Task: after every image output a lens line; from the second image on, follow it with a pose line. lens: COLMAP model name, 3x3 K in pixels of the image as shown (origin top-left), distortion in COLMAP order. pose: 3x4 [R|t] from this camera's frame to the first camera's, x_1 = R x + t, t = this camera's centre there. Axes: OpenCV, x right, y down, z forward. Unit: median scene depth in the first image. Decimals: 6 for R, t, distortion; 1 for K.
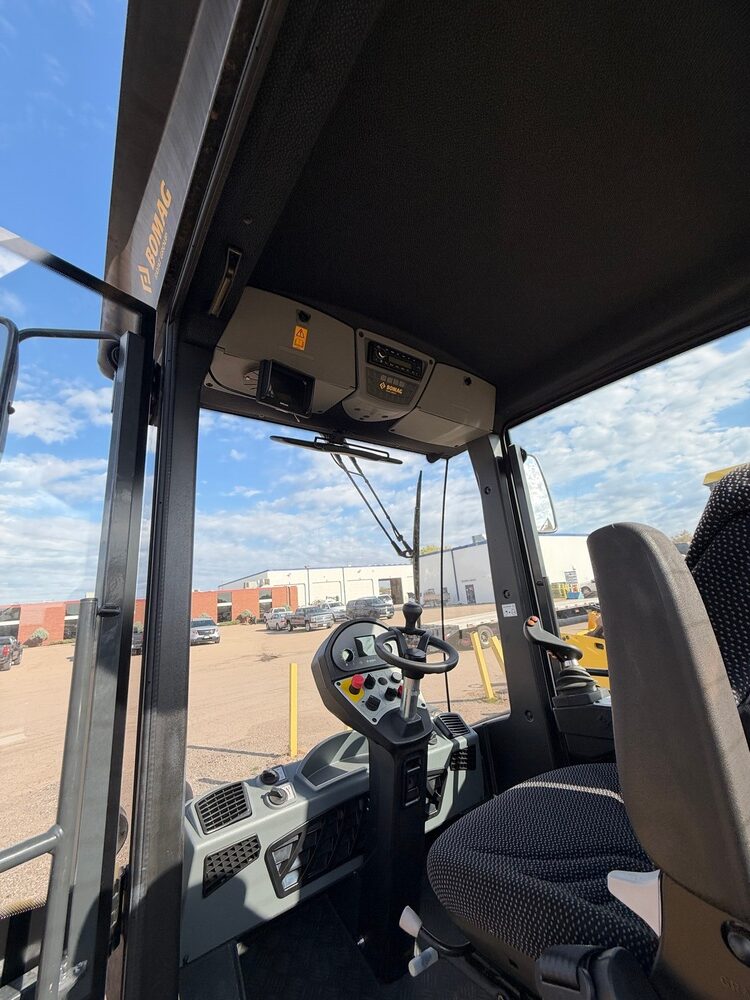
lens RADIAL K [[392.6, 0, 378.8], [0, 392.6, 499.4], [0, 0, 1]] dist [-0.000962, -0.000354]
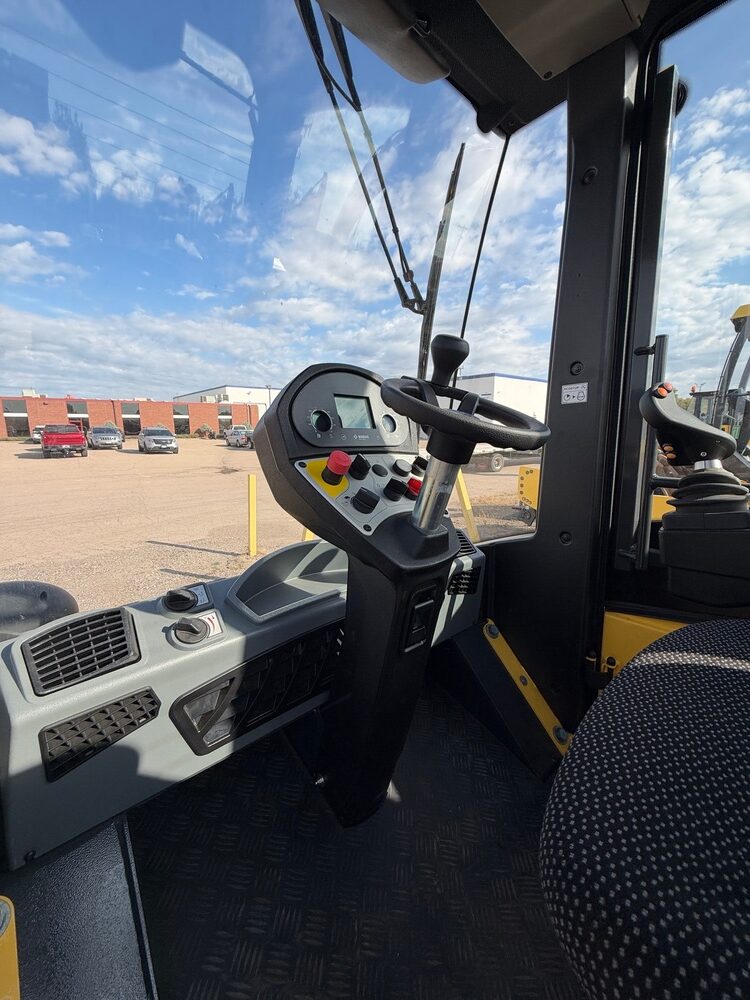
lens RADIAL K [[392.6, 0, 377.7], [0, 392.6, 488.1], [0, 0, 1]] dist [-0.000962, -0.000354]
pose [[0.991258, 0.078064, 0.106369, -0.043731], [-0.113235, 0.917133, 0.382158, 0.222559], [-0.067721, -0.390862, 0.917955, 0.383632]]
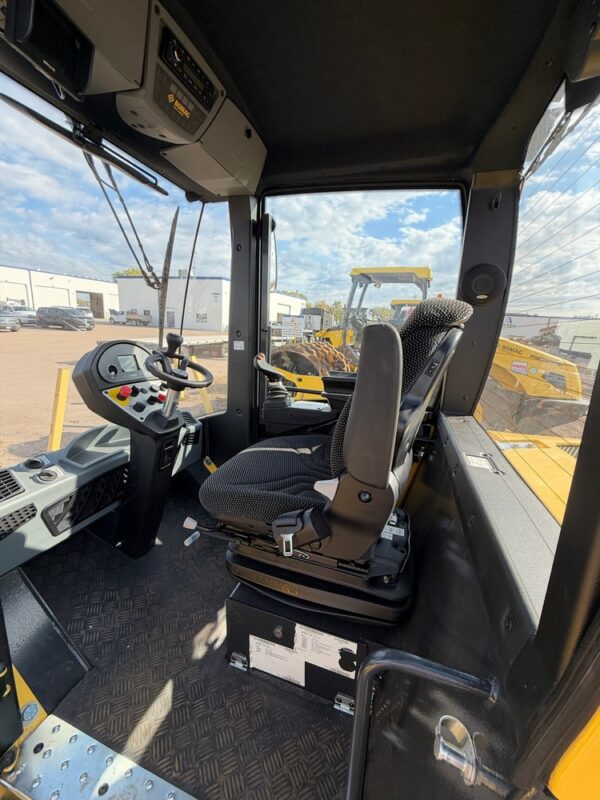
lens RADIAL K [[314.1, 0, 297.9], [0, 314.1, 396.9], [0, 0, 1]] dist [-0.000962, -0.000354]
pose [[0.814032, 0.010342, 0.580727, -0.143235], [-0.270962, 0.891135, 0.363949, -0.015163], [-0.513742, -0.453621, 0.728215, 0.006655]]
